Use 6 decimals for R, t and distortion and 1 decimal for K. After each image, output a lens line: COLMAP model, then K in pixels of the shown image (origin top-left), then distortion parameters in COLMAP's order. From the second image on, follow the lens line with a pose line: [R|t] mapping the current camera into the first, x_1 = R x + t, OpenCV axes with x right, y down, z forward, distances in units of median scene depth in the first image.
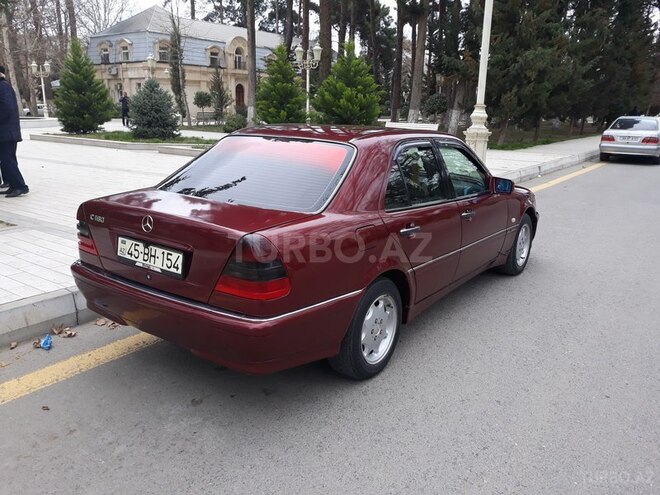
lens RADIAL K [[548.2, 0, 328.2], [0, 548.2, 249.1], [0, 0, 1]] dist [0.015882, -0.059047]
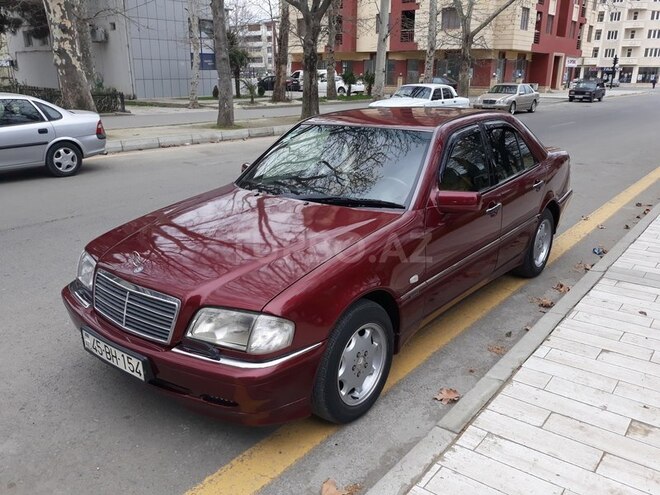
lens RADIAL K [[549.3, 0, 327.0], [0, 549.3, 248.5], [0, 0, 1]] dist [-0.015521, 0.015951]
pose [[-0.998724, -0.029607, 0.040920, 0.219672], [-0.003716, 0.851053, 0.525066, -0.790993], [-0.050371, 0.524244, -0.850077, 2.952362]]
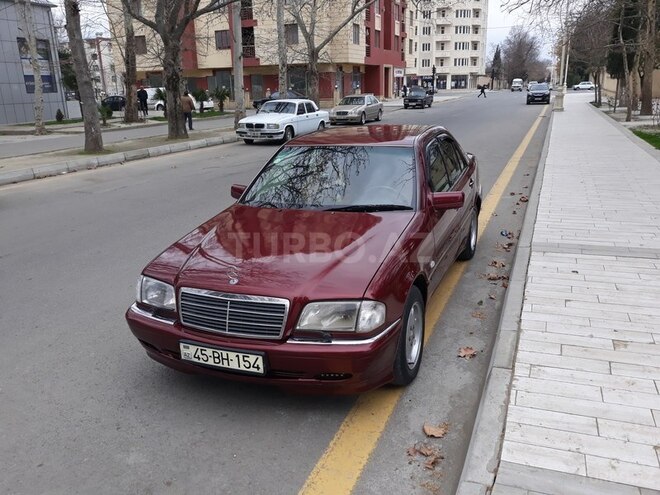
lens RADIAL K [[548.2, 0, 328.2], [0, 548.2, 249.1], [0, 0, 1]] dist [0.015882, -0.059047]
pose [[-0.970287, 0.083660, -0.227032, 0.628982], [-0.042381, 0.865050, 0.499892, -0.867244], [0.238215, 0.494660, -0.835802, 3.102006]]
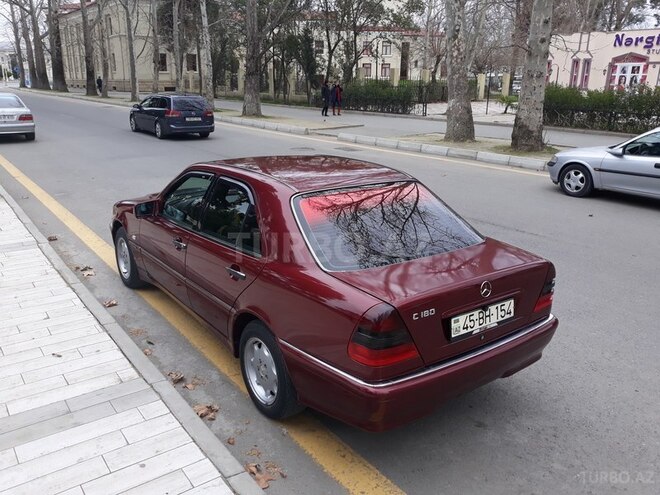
lens RADIAL K [[548.2, 0, 328.2], [0, 548.2, 249.1], [0, 0, 1]] dist [0.015882, -0.059047]
pose [[0.301112, -0.290880, 0.908141, -1.335261], [0.224535, 0.947191, 0.228939, -0.421668], [-0.926777, 0.134973, 0.350524, 0.891188]]
